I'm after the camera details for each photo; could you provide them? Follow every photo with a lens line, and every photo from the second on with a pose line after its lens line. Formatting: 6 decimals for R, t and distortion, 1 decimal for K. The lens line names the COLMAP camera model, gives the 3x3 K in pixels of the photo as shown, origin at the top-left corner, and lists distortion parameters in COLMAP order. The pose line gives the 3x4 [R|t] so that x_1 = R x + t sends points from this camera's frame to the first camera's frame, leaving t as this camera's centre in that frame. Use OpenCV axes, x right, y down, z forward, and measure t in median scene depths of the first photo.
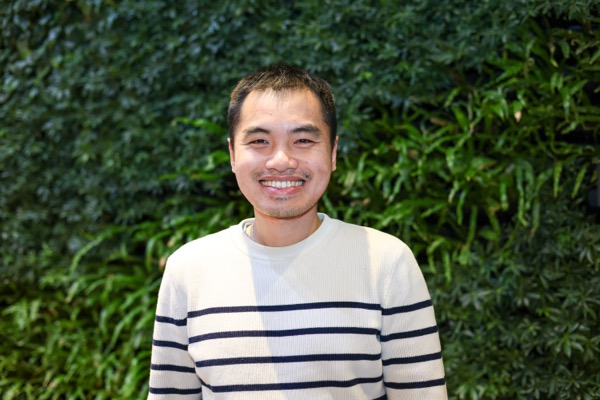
lens RADIAL K [[869.5, 0, 300.0], [0, 869.5, 200.0], [0, 0, 1]] dist [0.060468, -0.301944]
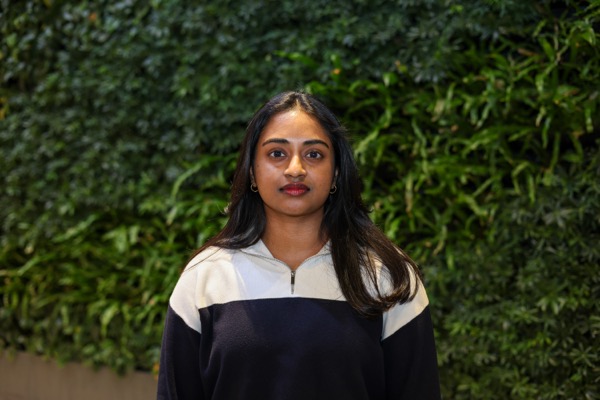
lens RADIAL K [[869.5, 0, 300.0], [0, 869.5, 200.0], [0, 0, 1]] dist [0.060468, -0.301944]
pose [[0.998887, 0.012450, -0.045500, -0.062146], [-0.010912, 0.999366, 0.033892, 0.054704], [0.045893, -0.033358, 0.998389, -0.077409]]
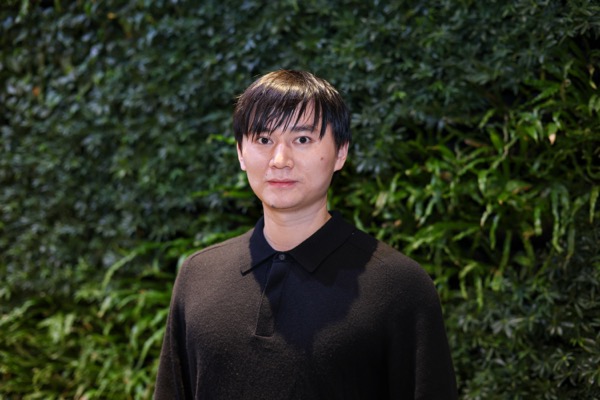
lens RADIAL K [[869.5, 0, 300.0], [0, 869.5, 200.0], [0, 0, 1]] dist [0.060468, -0.301944]
pose [[0.997641, 0.022443, -0.064881, 0.028741], [-0.024077, 0.999409, -0.024515, 0.002312], [0.064292, 0.026020, 0.997592, 0.012985]]
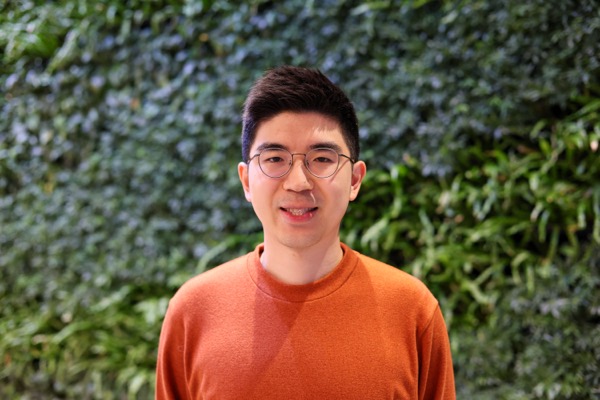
lens RADIAL K [[869.5, 0, 300.0], [0, 869.5, 200.0], [0, 0, 1]] dist [0.060468, -0.301944]
pose [[0.993691, 0.032630, -0.107298, -0.008659], [-0.036884, 0.998601, -0.037900, 0.027529], [0.105911, 0.041619, 0.993504, -0.150974]]
